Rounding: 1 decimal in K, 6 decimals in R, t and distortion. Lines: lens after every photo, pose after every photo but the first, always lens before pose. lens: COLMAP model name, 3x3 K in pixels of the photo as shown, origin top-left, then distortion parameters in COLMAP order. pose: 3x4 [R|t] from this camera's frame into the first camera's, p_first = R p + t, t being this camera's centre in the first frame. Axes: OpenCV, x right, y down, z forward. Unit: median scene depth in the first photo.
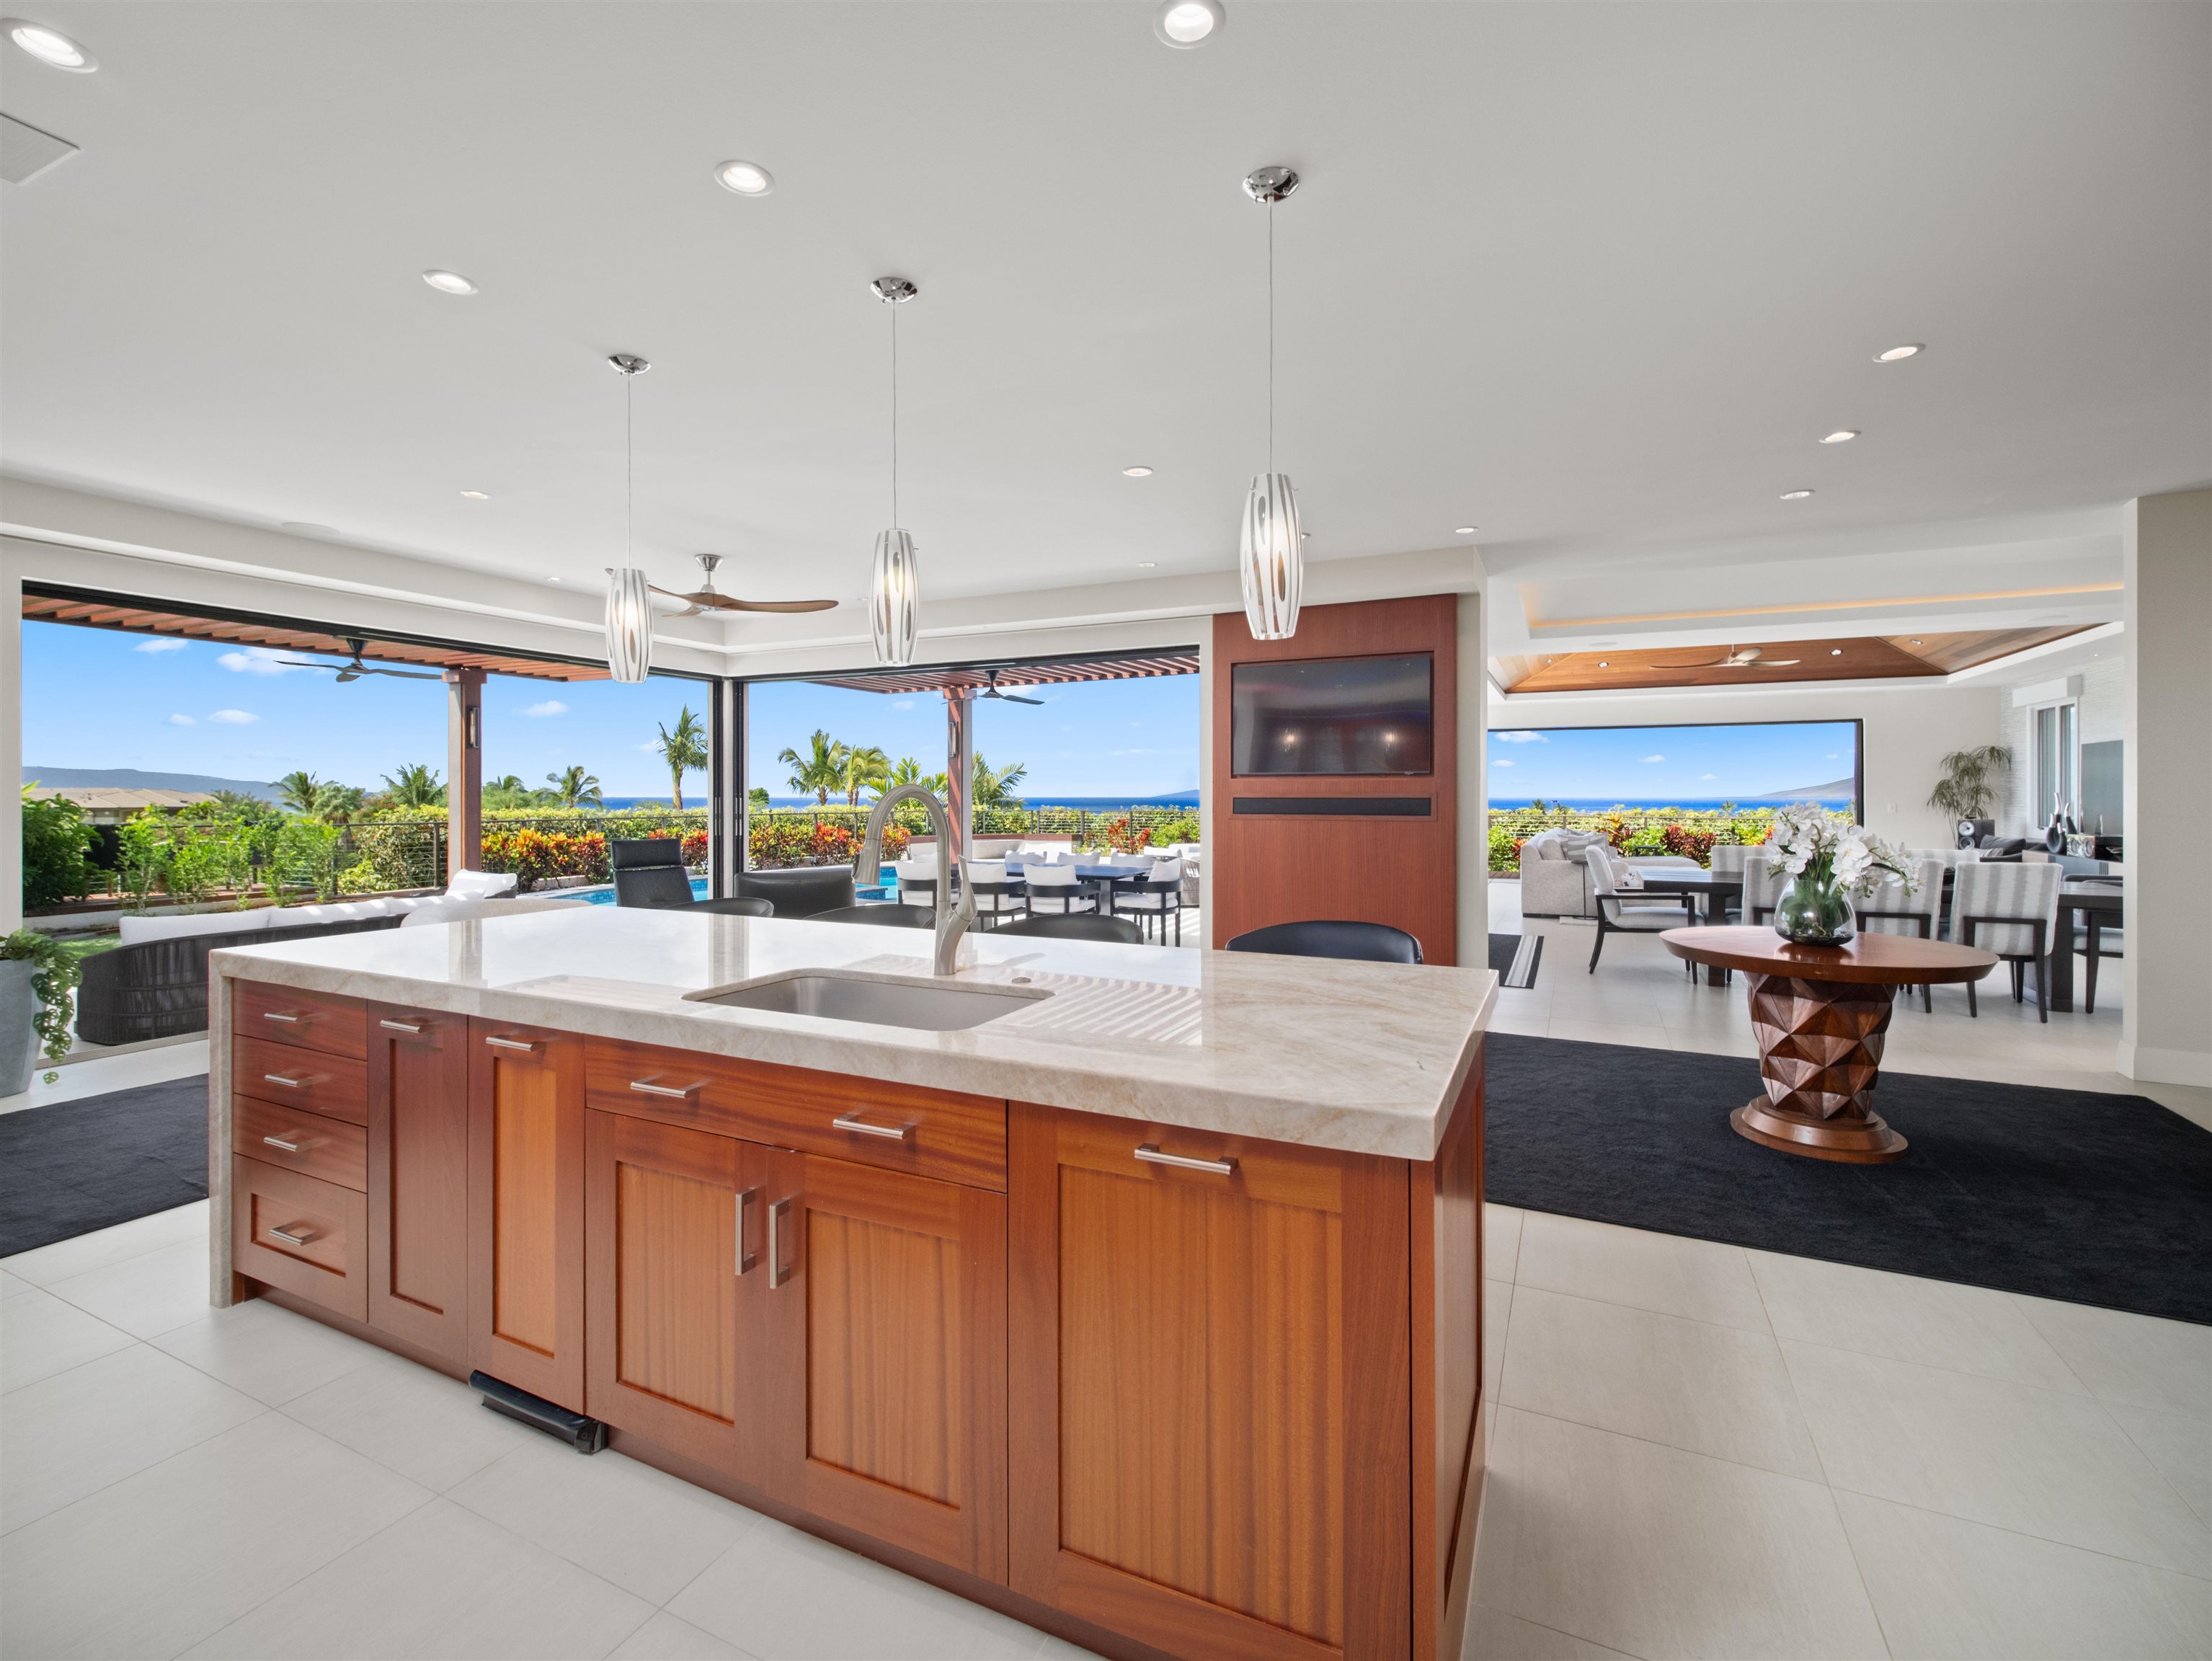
lens RADIAL K [[997.4, 0, 1094.1], [0, 997.4, 794.5], [0, 0, 1]] dist [-0.001021, -0.001229]
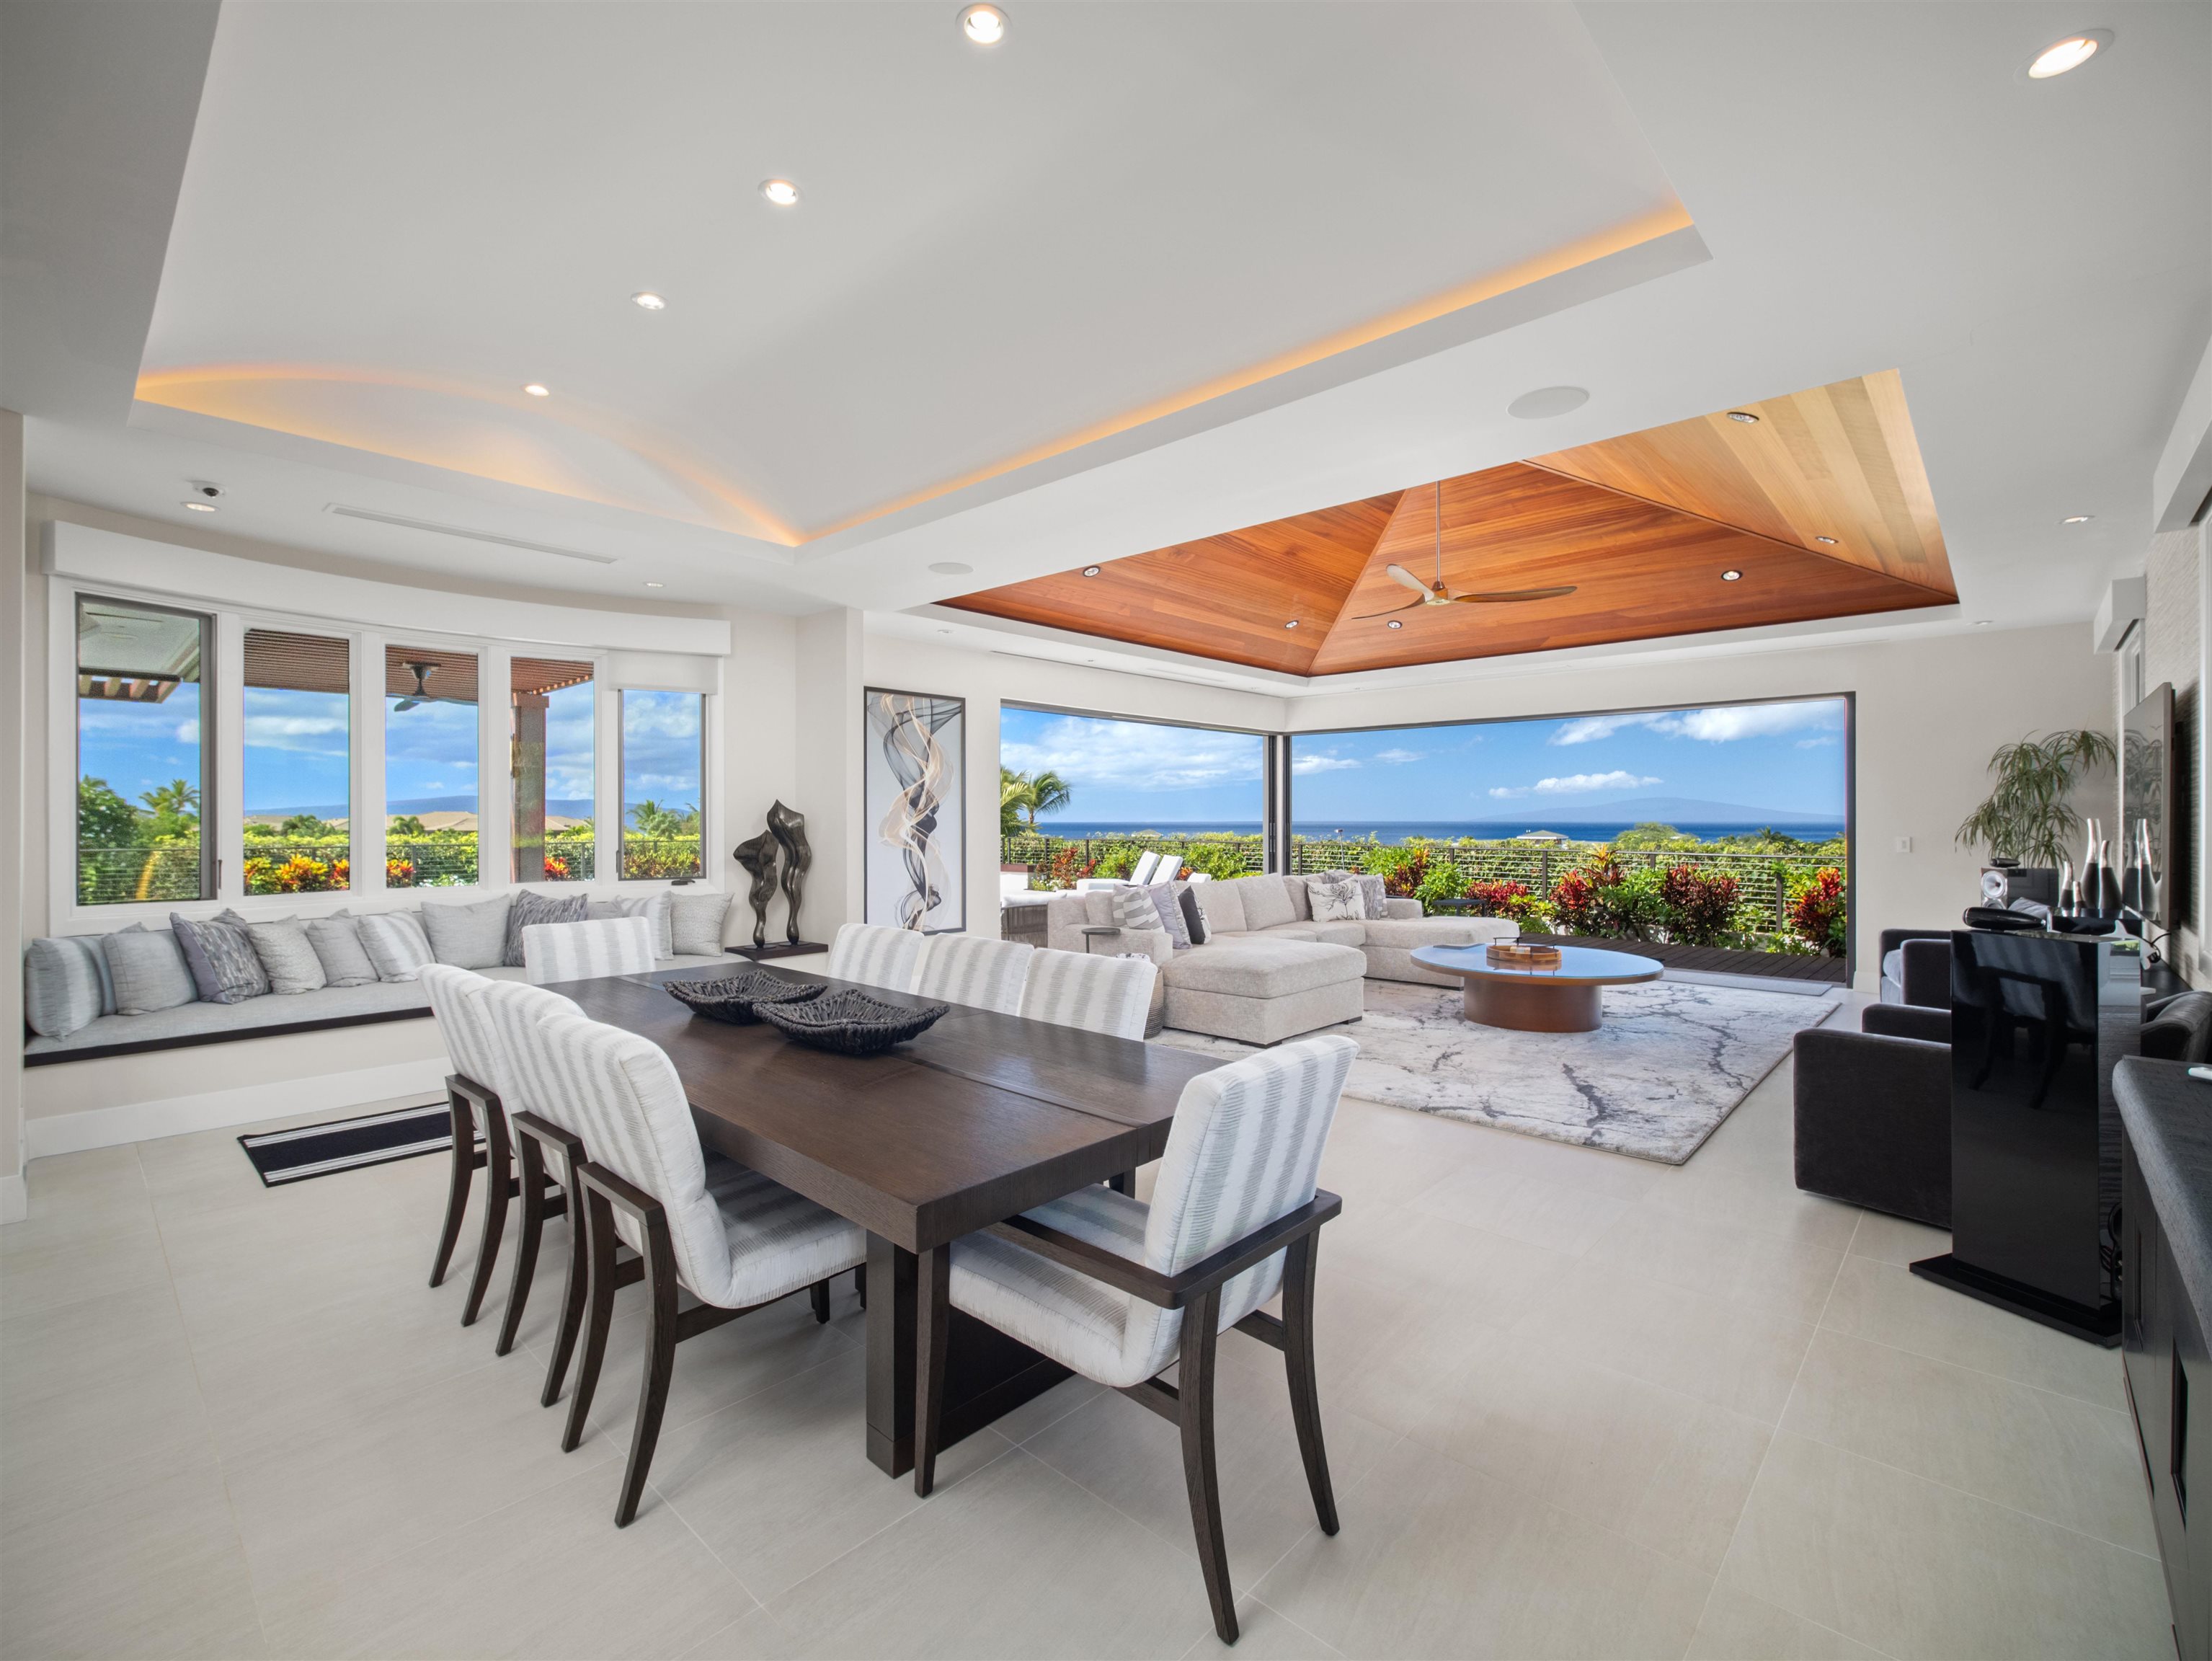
lens RADIAL K [[997.4, 0, 1094.1], [0, 997.4, 794.5], [0, 0, 1]] dist [-0.001021, -0.001229]
pose [[0.953529, -0.007481, -0.301208, 0.394969], [0.000106, 0.999700, -0.024493, -0.001103], [0.301301, 0.023323, 0.953244, 0.234630]]
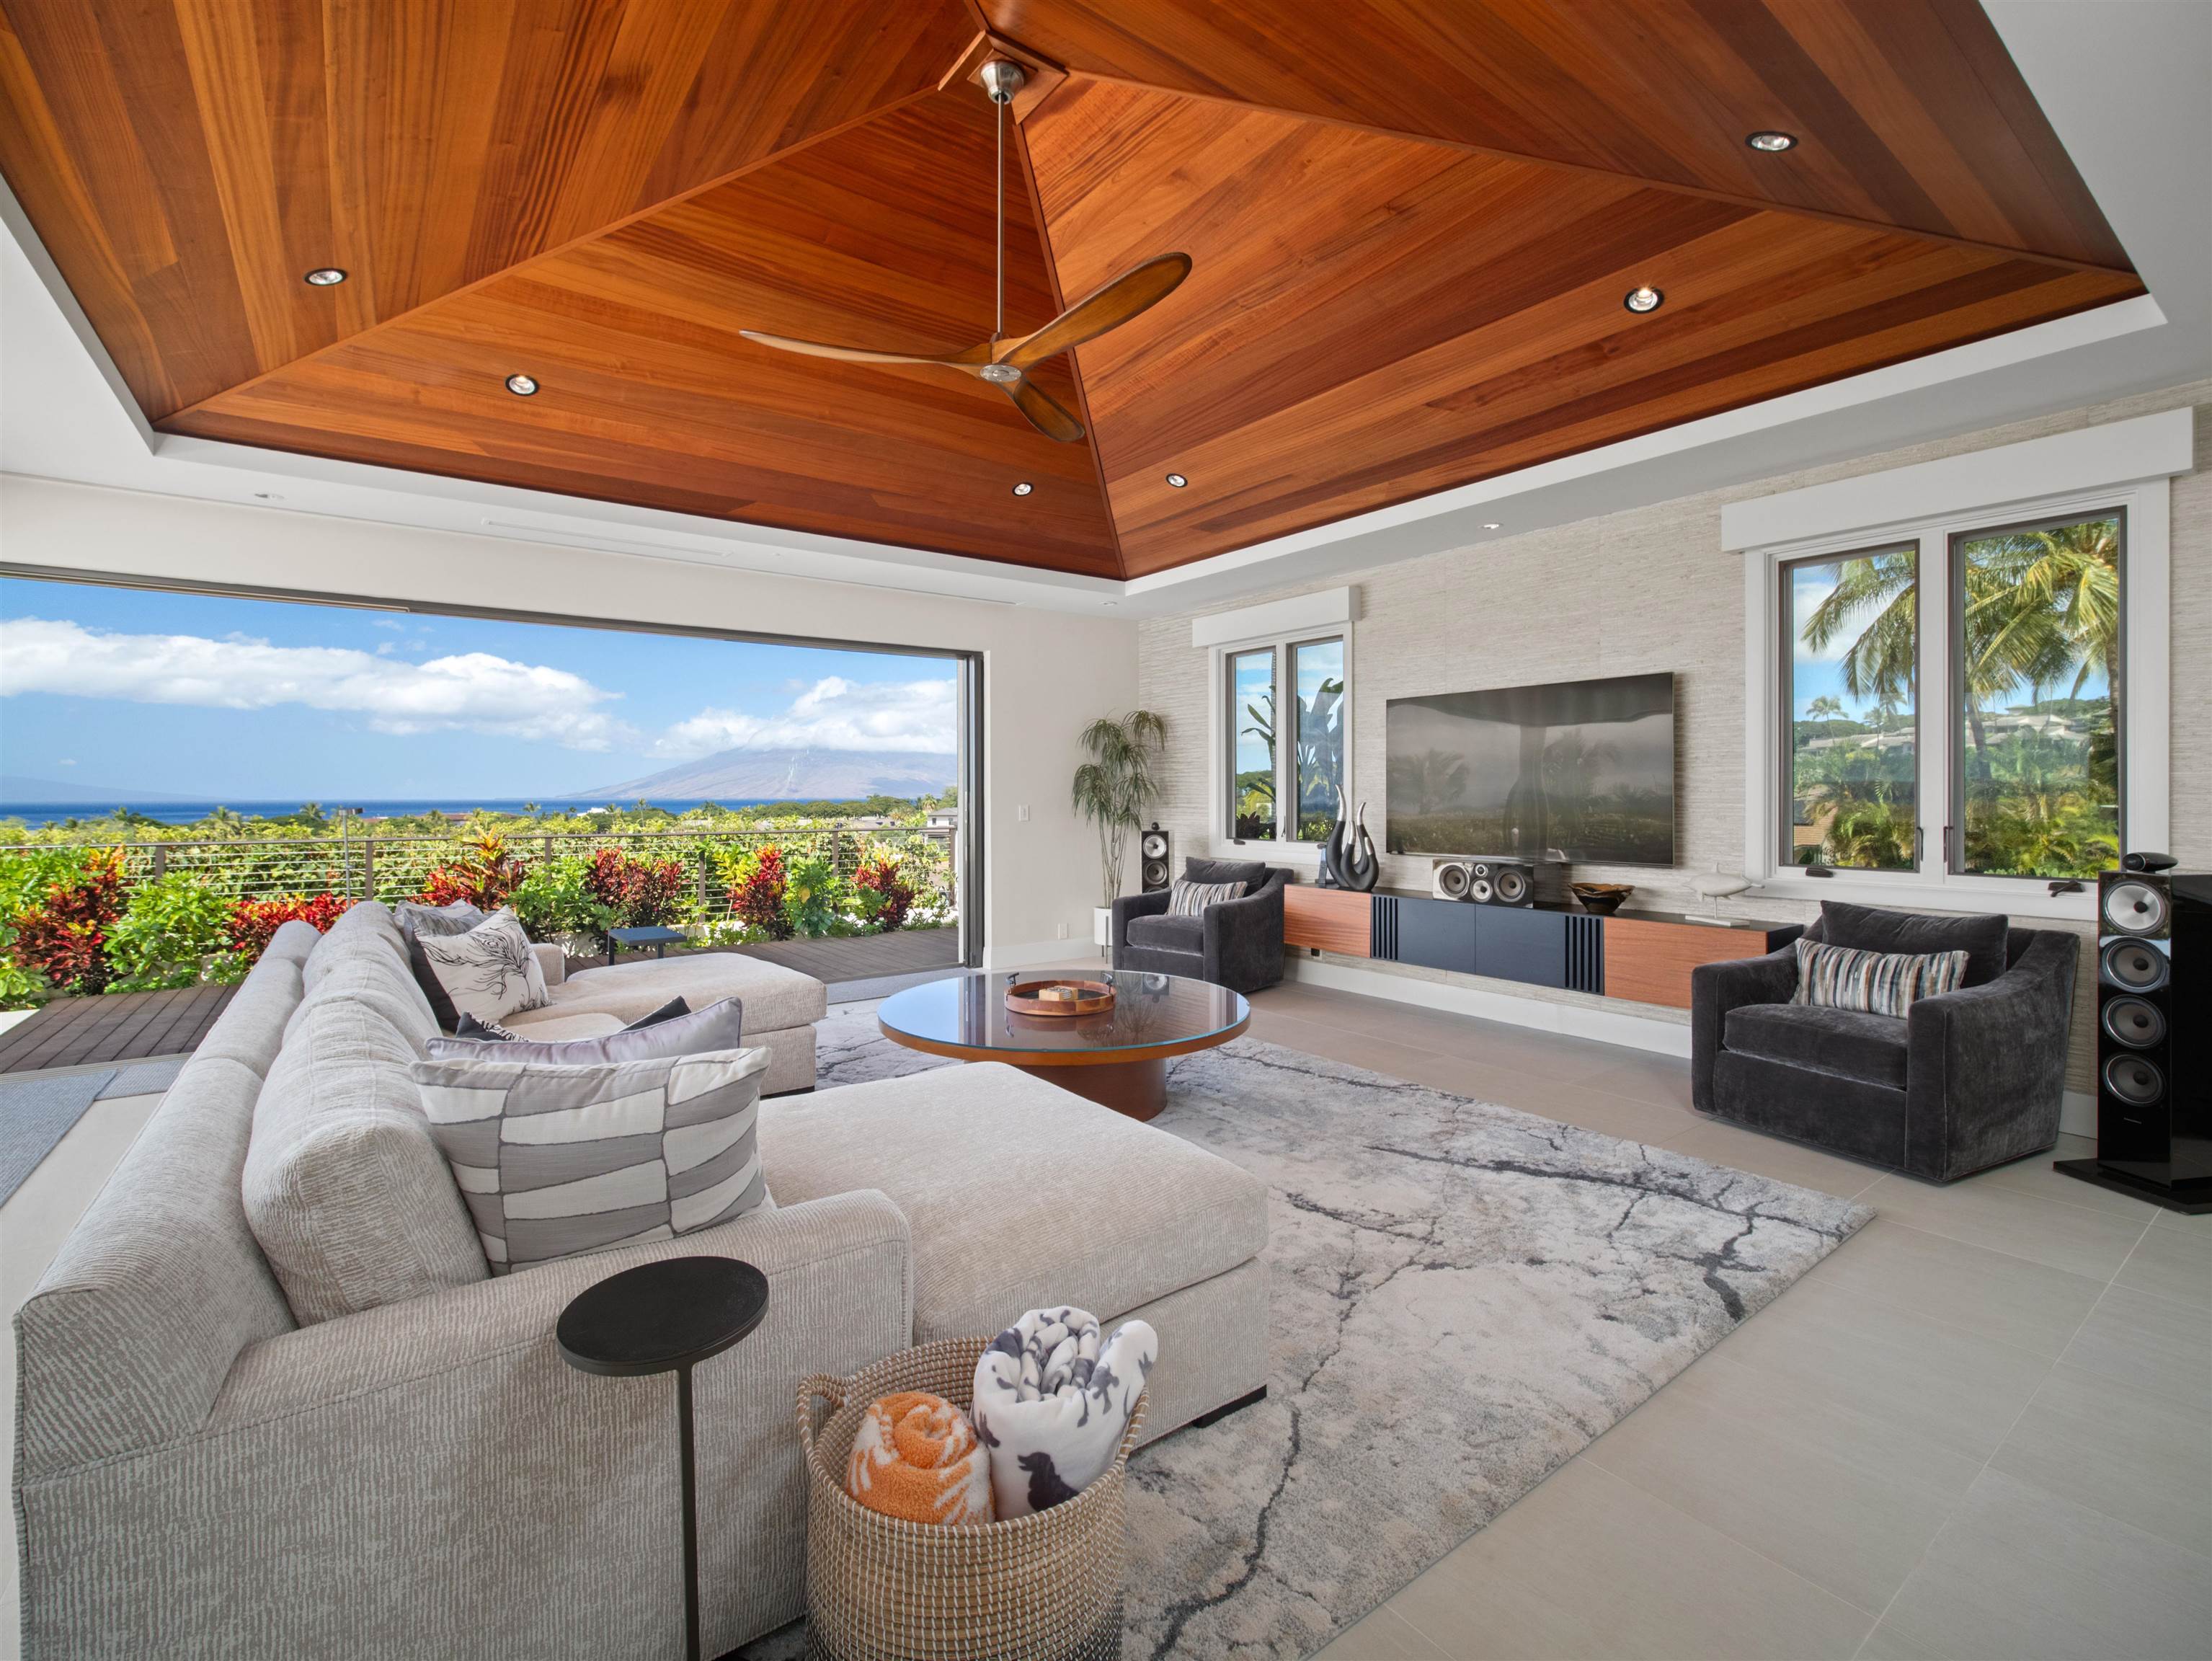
lens RADIAL K [[997.4, 0, 1094.1], [0, 997.4, 794.5], [0, 0, 1]] dist [-0.001021, -0.001229]
pose [[0.465494, -0.002462, 0.885048, 0.236378], [0.003820, 0.999992, 0.000773, 0.001824], [-0.885043, 0.003021, 0.465500, 0.522180]]
